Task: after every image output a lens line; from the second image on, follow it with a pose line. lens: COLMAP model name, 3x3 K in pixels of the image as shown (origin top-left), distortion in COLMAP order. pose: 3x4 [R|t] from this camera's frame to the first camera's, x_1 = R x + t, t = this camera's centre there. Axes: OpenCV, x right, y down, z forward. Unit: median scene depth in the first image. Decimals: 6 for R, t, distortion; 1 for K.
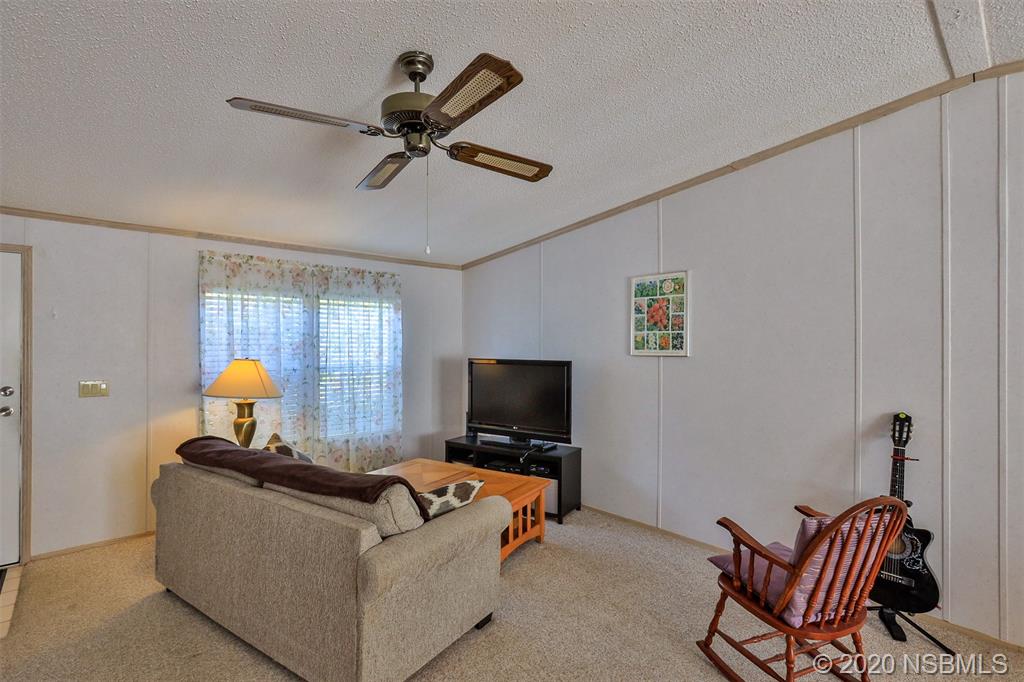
lens RADIAL K [[474.8, 0, 514.8], [0, 474.8, 341.4], [0, 0, 1]] dist [-0.008209, 0.001336]
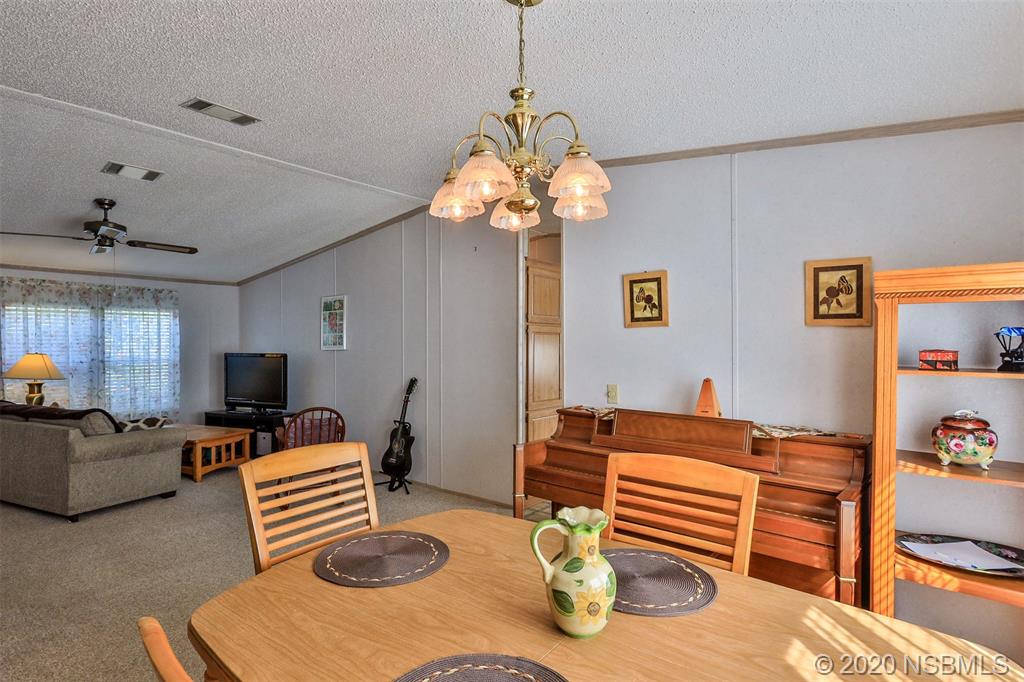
lens RADIAL K [[514.5, 0, 510.7], [0, 514.5, 341.3], [0, 0, 1]] dist [-0.011121, 0.002872]
pose [[0.988261, -0.004397, 0.152711, 0.600640], [0.004426, 0.999990, 0.000150, 0.006401], [-0.152710, 0.000528, 0.988271, -0.729968]]
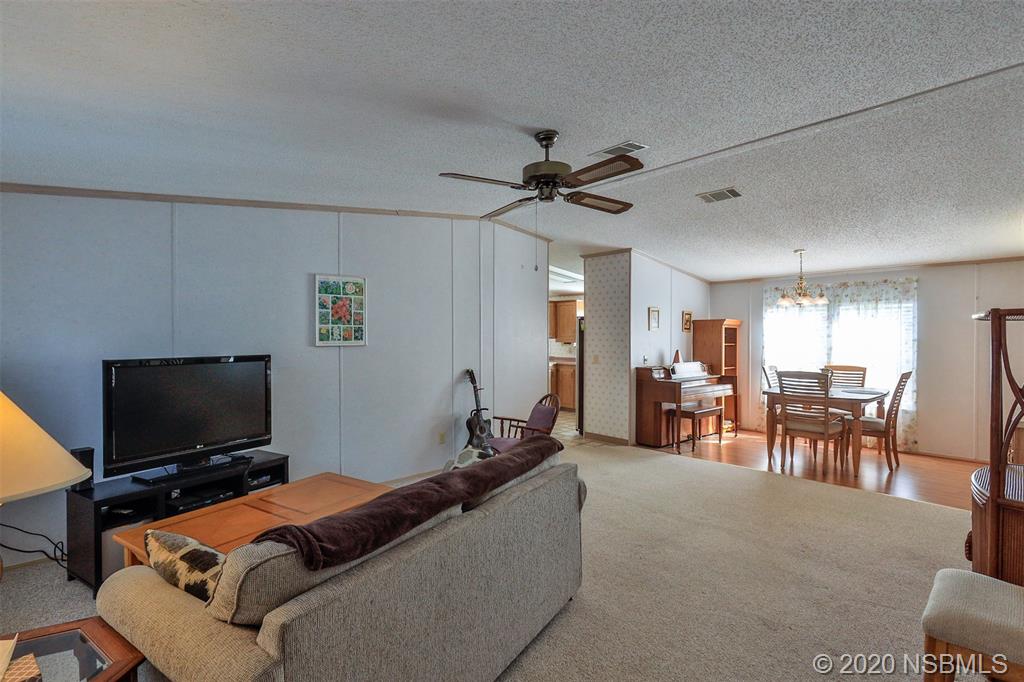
lens RADIAL K [[474.8, 0, 510.9], [0, 474.8, 340.9], [0, 0, 1]] dist [-0.008209, 0.001336]
pose [[-0.007263, -0.008765, 0.999935, -0.846418], [0.002908, 0.999957, 0.008787, 0.008399], [-0.999969, 0.002972, -0.007237, 0.569957]]
